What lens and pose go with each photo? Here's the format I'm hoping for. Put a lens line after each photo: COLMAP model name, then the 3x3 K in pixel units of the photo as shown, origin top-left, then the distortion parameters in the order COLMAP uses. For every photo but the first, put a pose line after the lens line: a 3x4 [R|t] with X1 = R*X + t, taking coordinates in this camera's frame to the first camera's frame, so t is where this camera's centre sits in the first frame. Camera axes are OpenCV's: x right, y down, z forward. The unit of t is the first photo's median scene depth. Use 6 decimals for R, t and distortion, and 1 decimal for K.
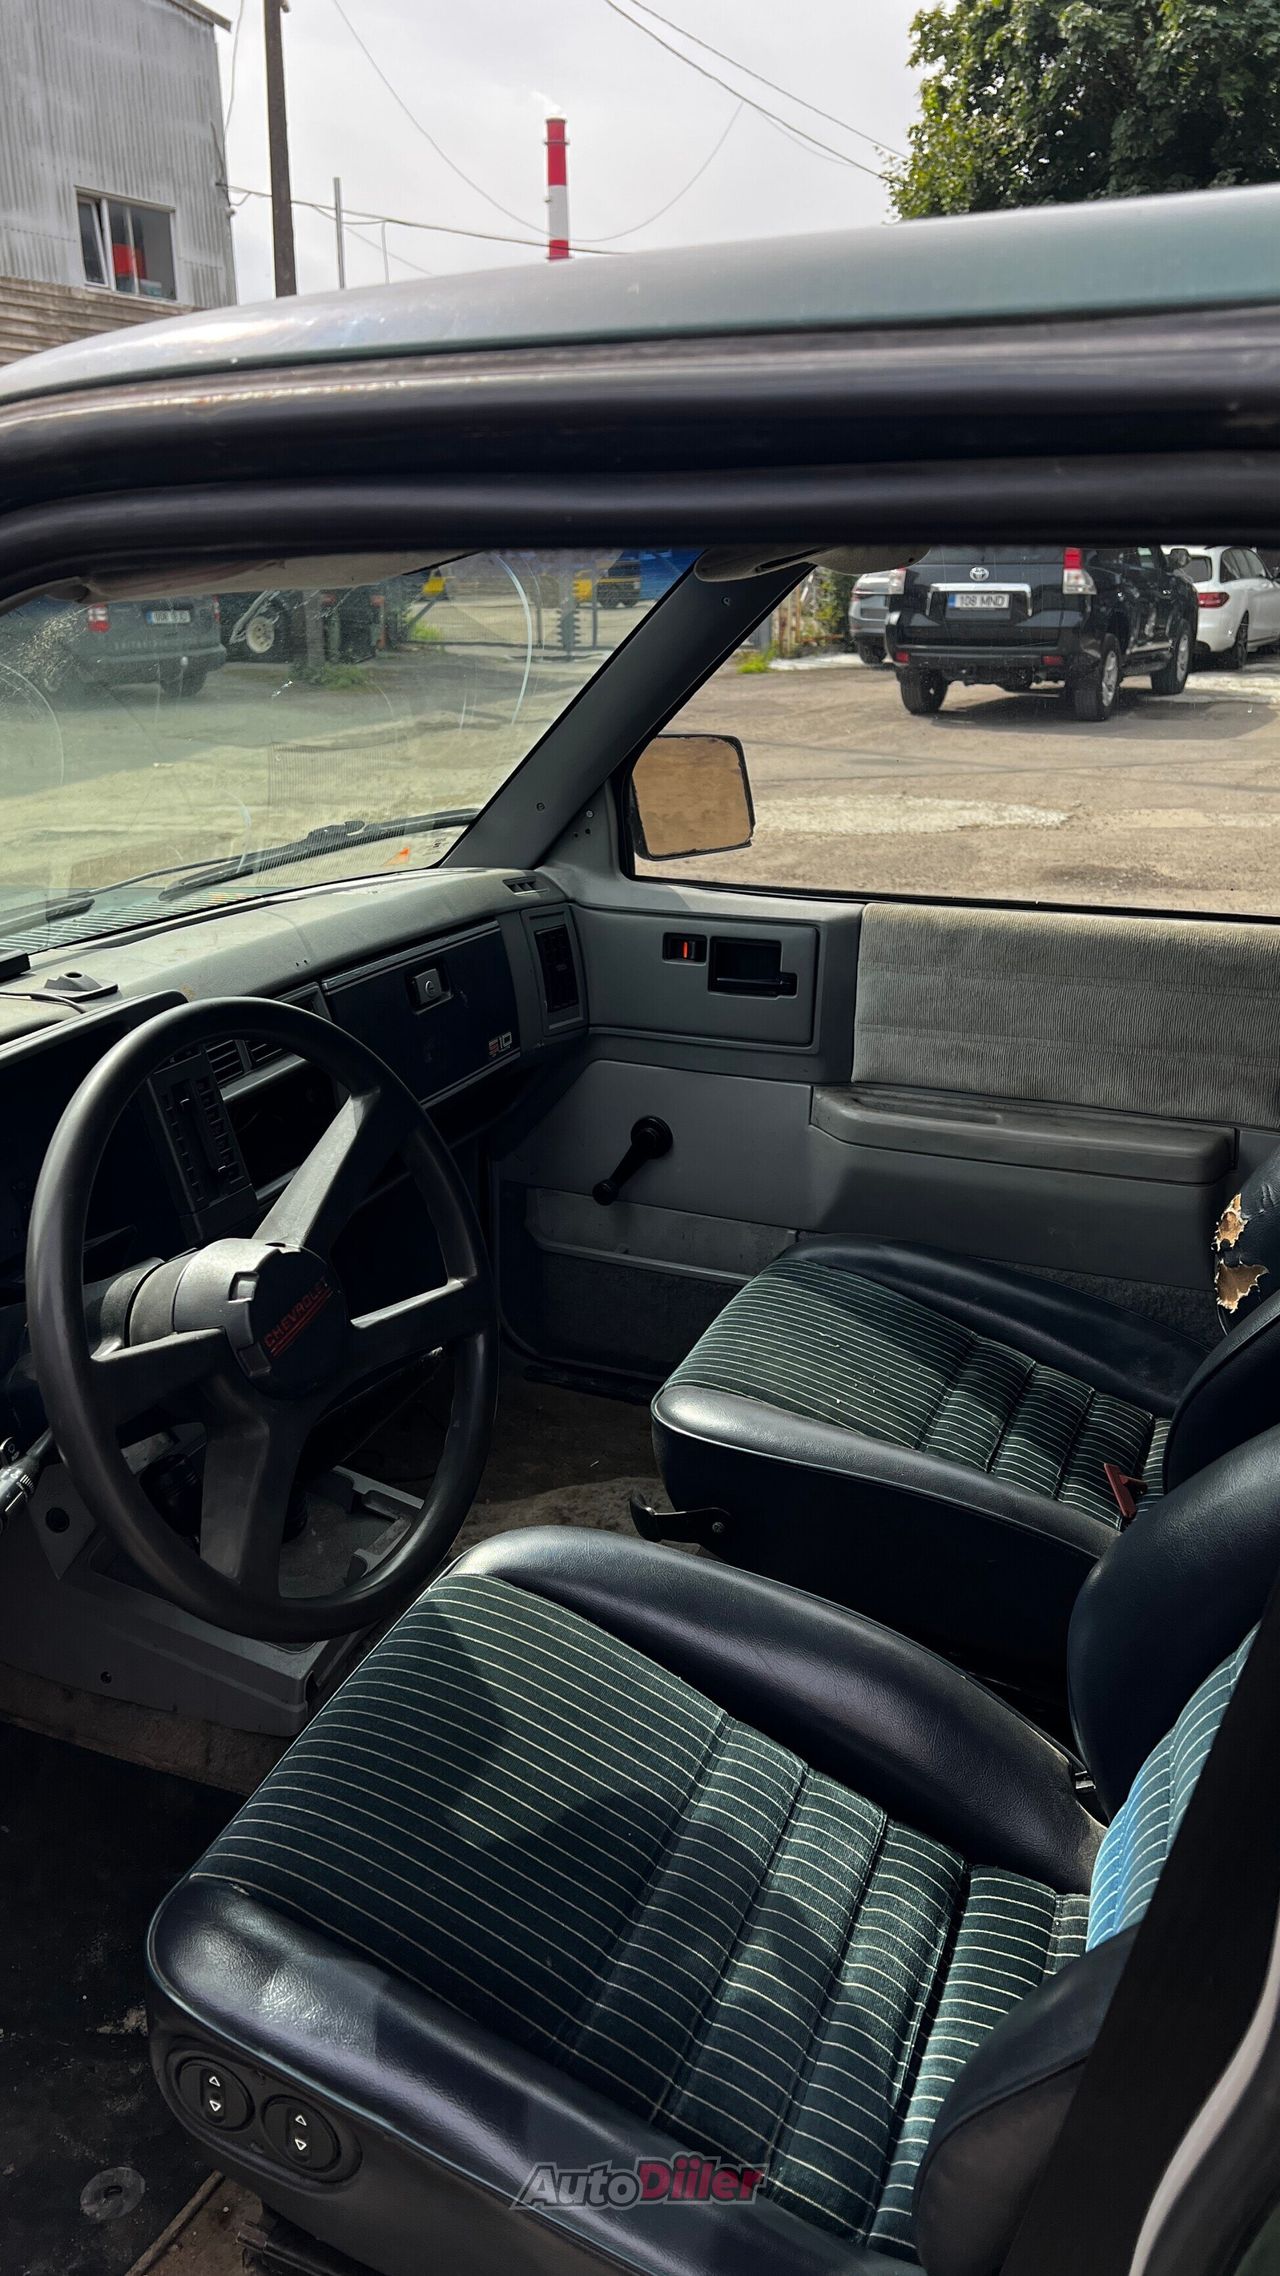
lens RADIAL K [[1727.8, 0, 625.2], [0, 1727.8, 1124.5], [0, 0, 1]] dist [0.031355, -0.033171]
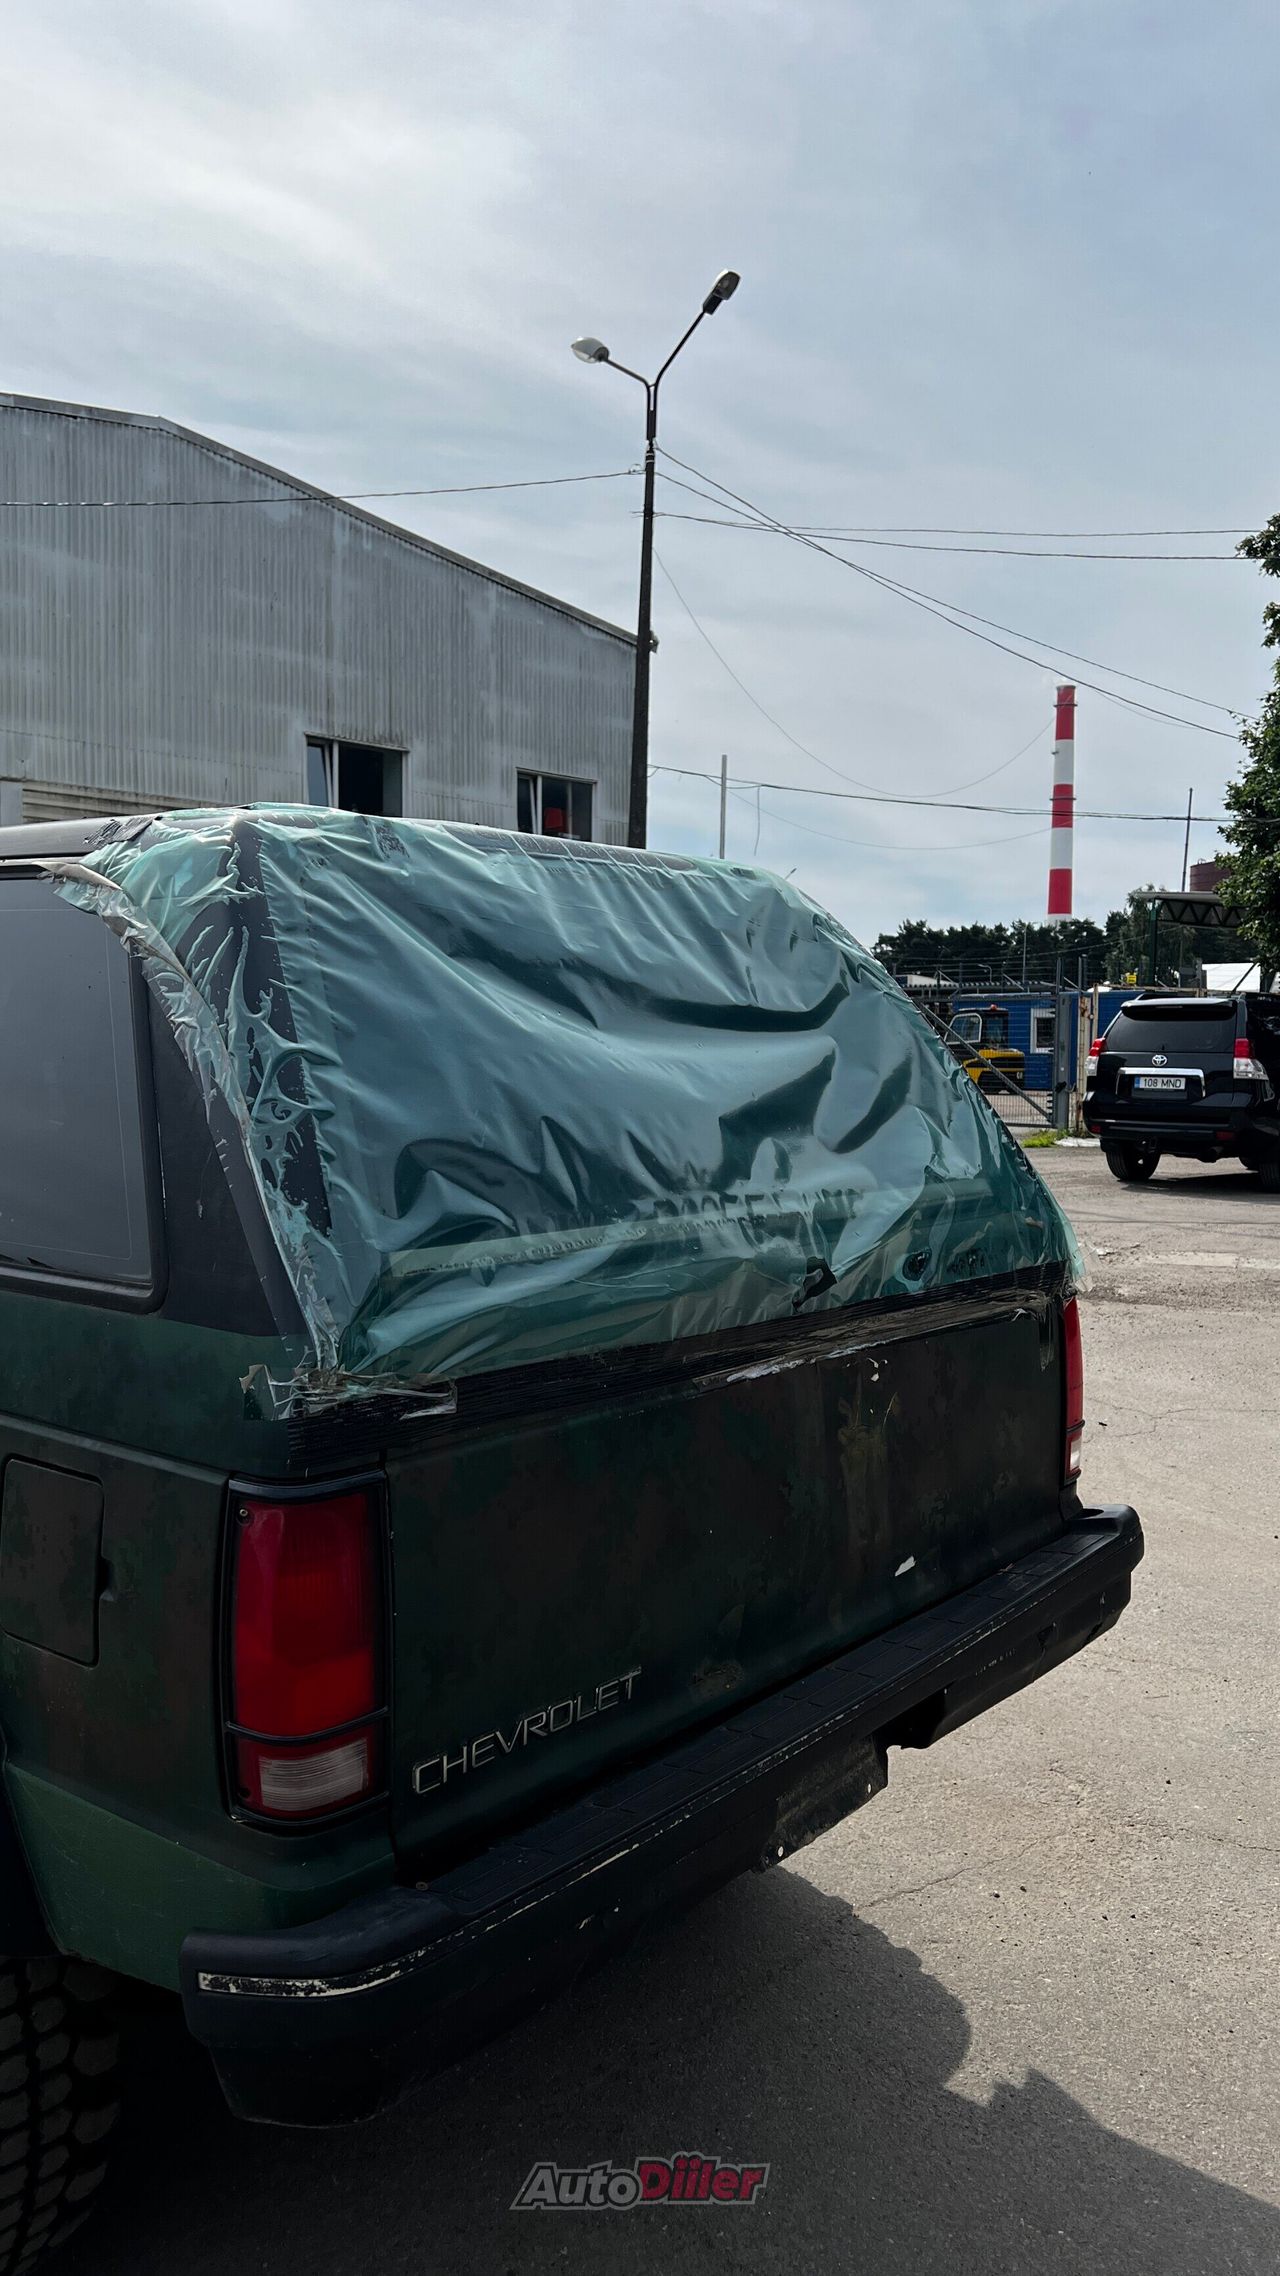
lens RADIAL K [[1712.4, 0, 638.0], [0, 1712.4, 1127.9], [0, 0, 1]] dist [0.133121, -0.339290]
pose [[0.962604, 0.031346, -0.269095, 0.110451], [-0.103886, 0.960061, -0.259788, 0.032735], [0.250204, 0.278028, 0.927415, -0.073301]]
